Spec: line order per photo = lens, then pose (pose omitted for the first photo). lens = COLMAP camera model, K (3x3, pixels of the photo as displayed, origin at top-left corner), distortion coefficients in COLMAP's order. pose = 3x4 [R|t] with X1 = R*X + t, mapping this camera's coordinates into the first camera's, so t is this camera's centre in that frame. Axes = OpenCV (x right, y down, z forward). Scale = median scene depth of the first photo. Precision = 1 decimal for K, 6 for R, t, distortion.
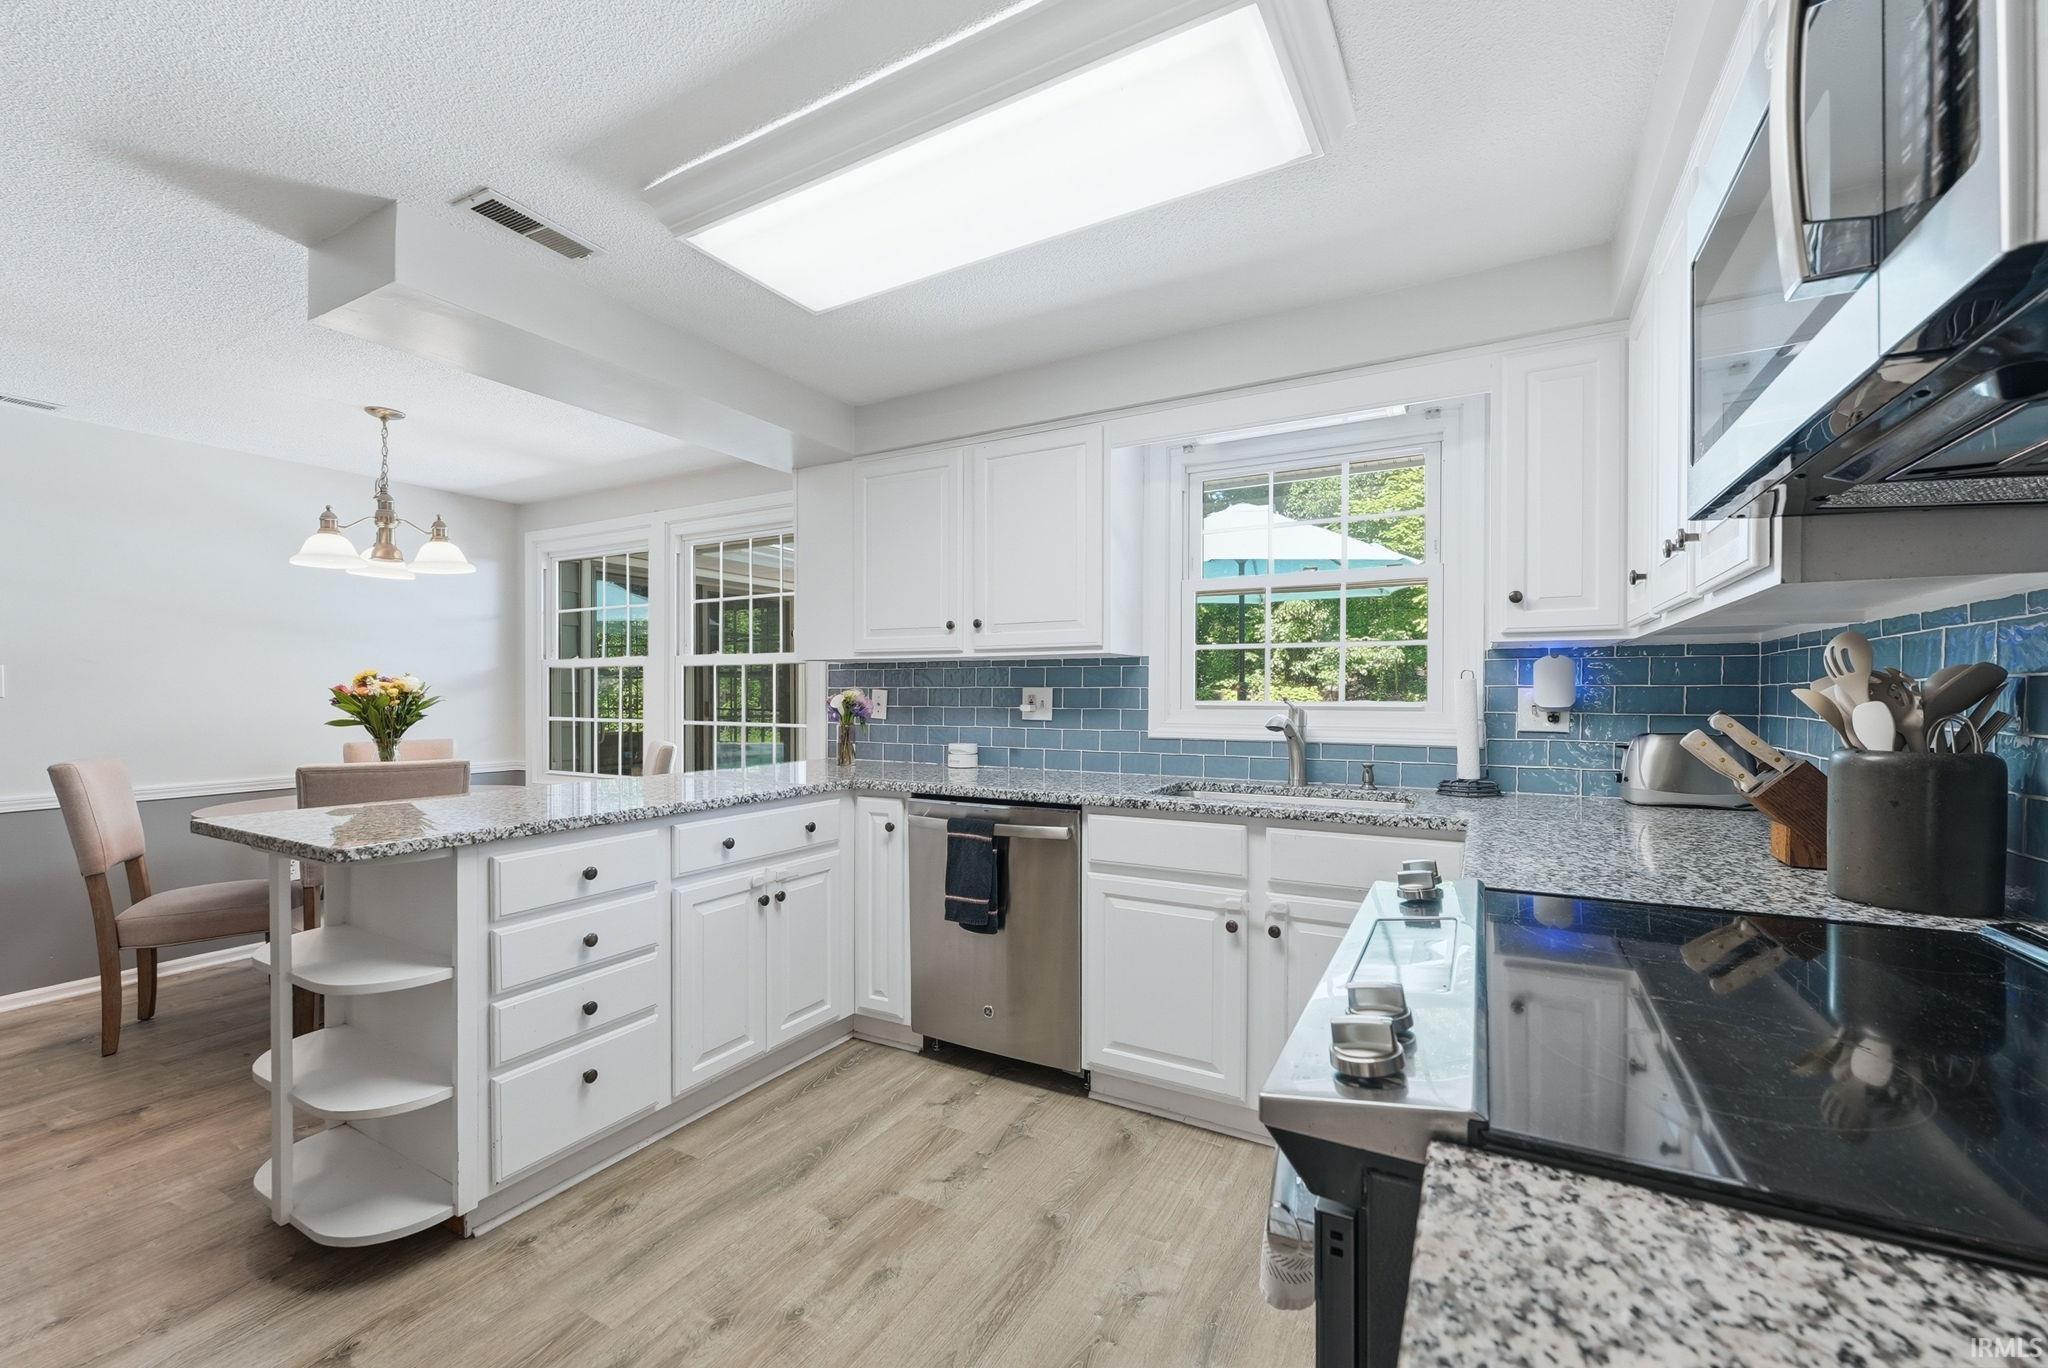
lens RADIAL K [[840.4, 0, 1001.6], [0, 840.4, 699.0], [0, 0, 1]] dist [-0.000955, -0.000116]
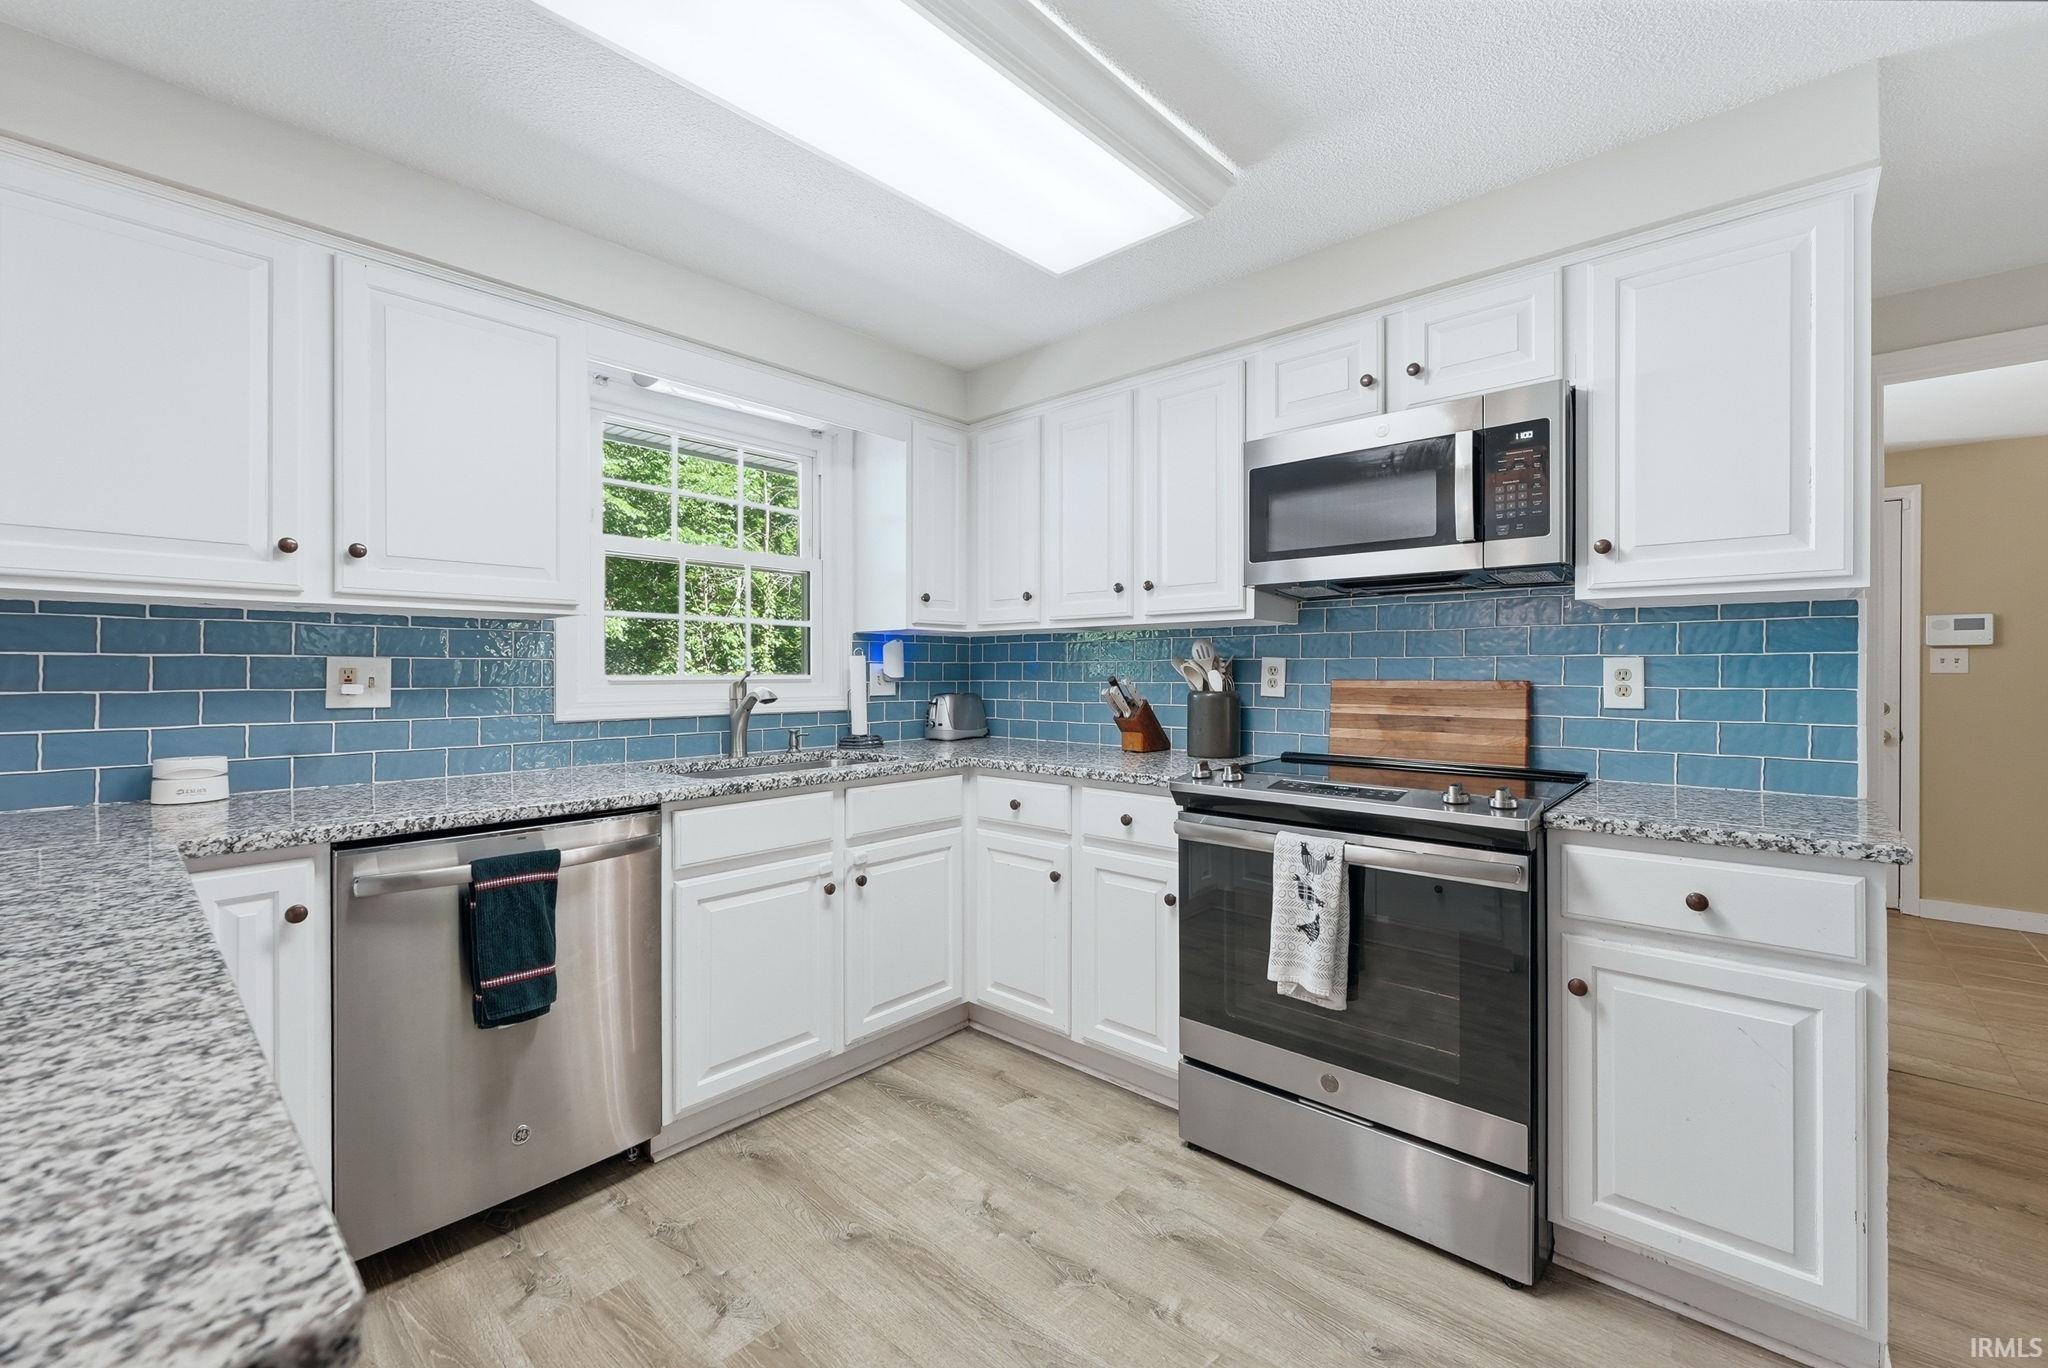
lens RADIAL K [[842.8, 0, 1014.9], [0, 842.8, 674.9], [0, 0, 1]] dist [-0.001908, -0.000357]
pose [[0.214502, -0.005501, 0.976708, -0.610671], [0.008464, 0.999957, 0.003774, 0.002246], [-0.976687, 0.007457, 0.214540, 0.478562]]
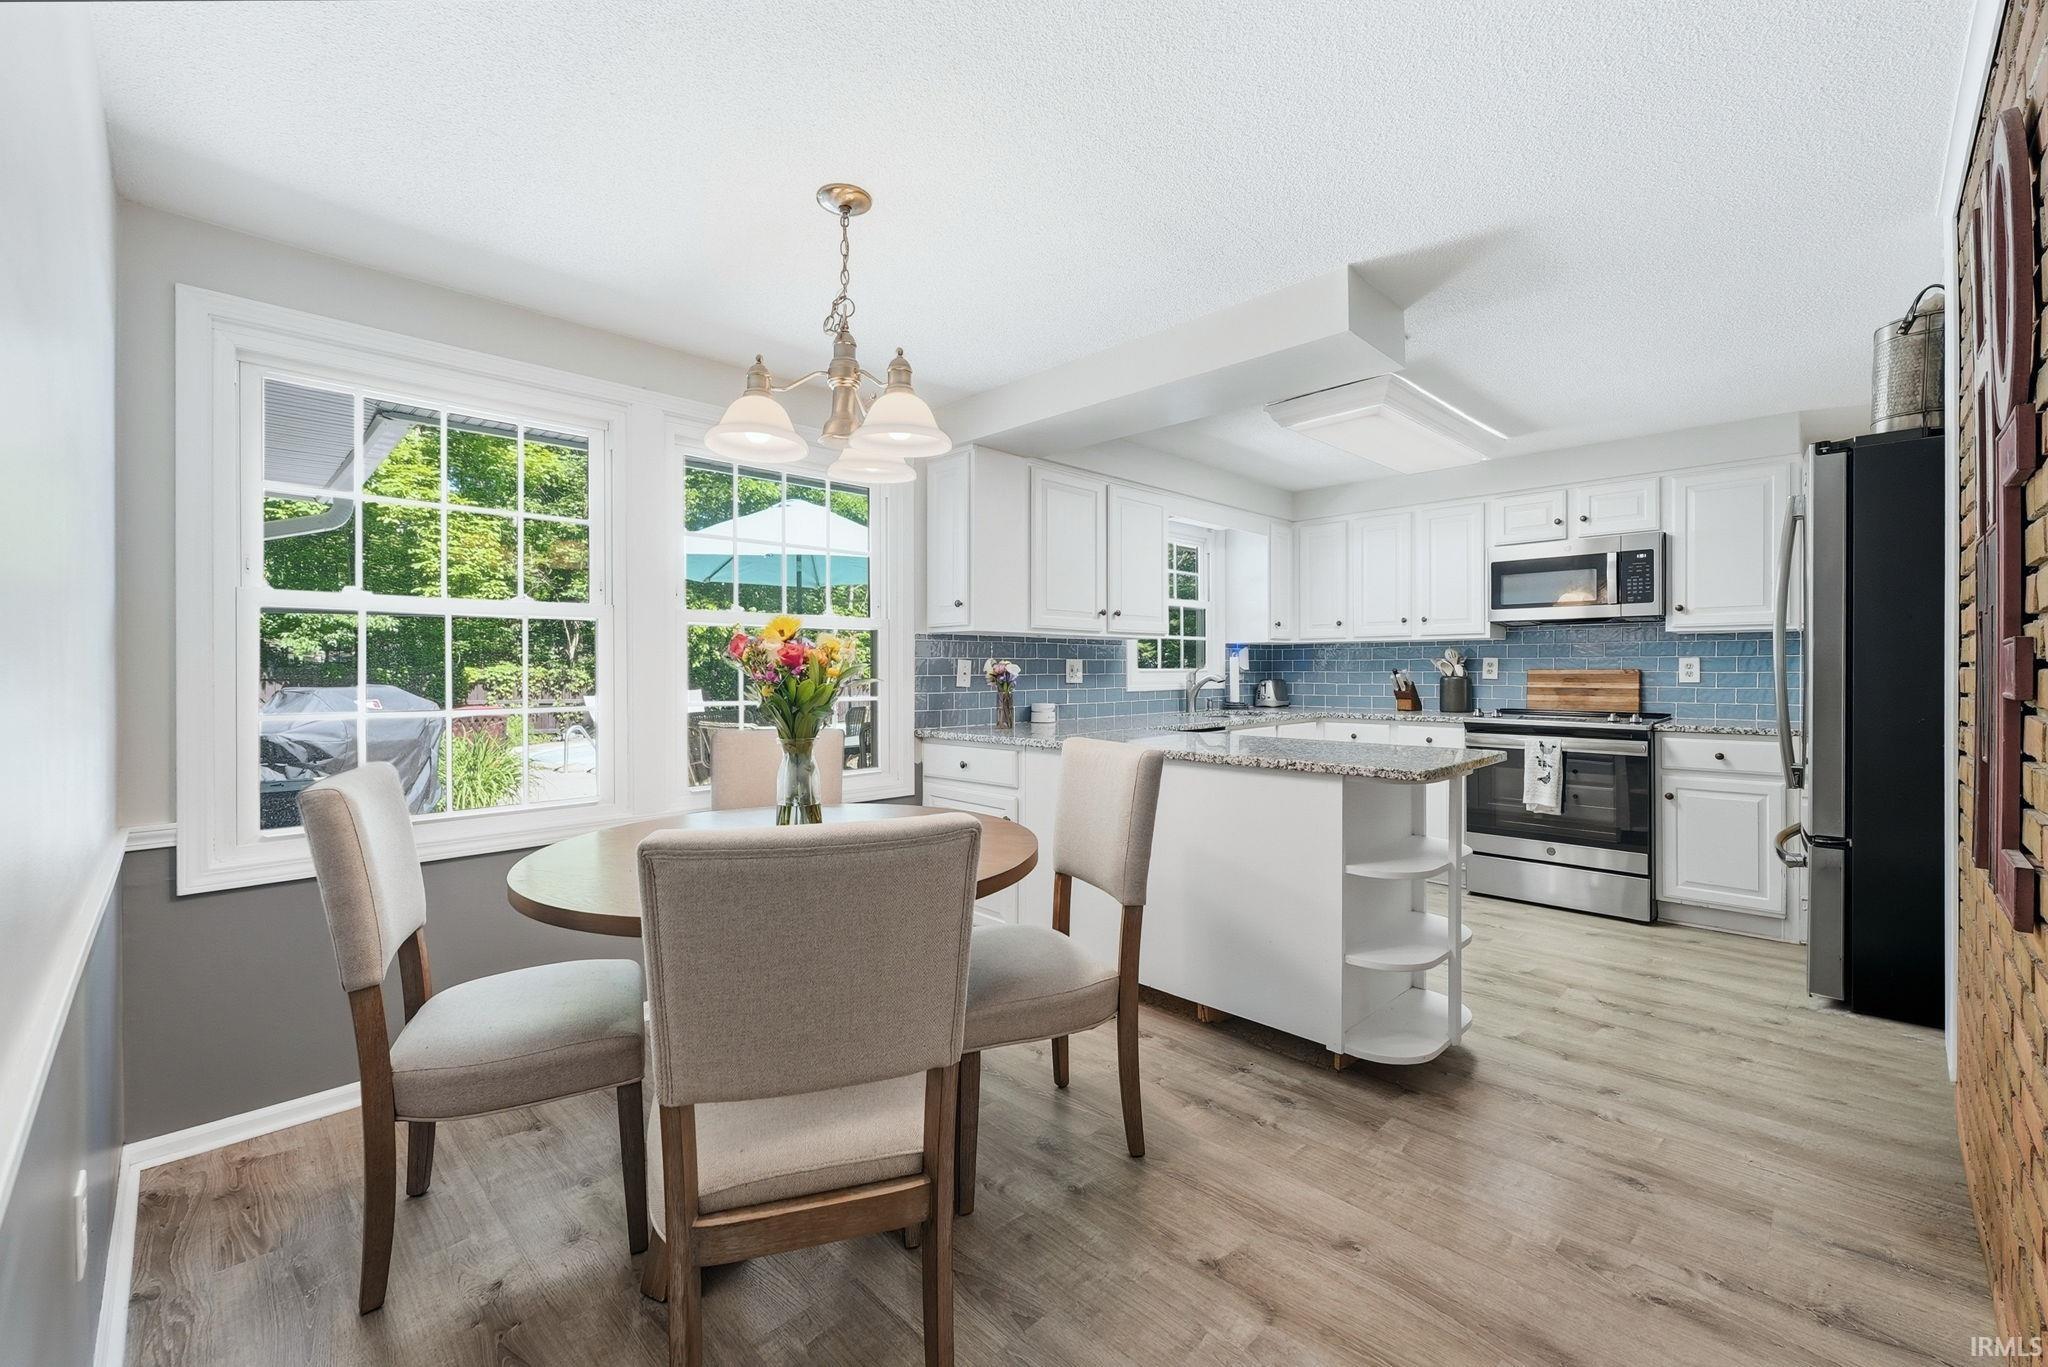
lens RADIAL K [[849.6, 0, 1009.3], [0, 849.6, 671.7], [0, 0, 1]] dist [-0.000339, -0.000233]
pose [[0.264944, -0.006562, 0.964241, -1.691199], [0.010660, 0.999936, 0.003876, 0.000022], [-0.964205, 0.009252, 0.264997, 0.941183]]
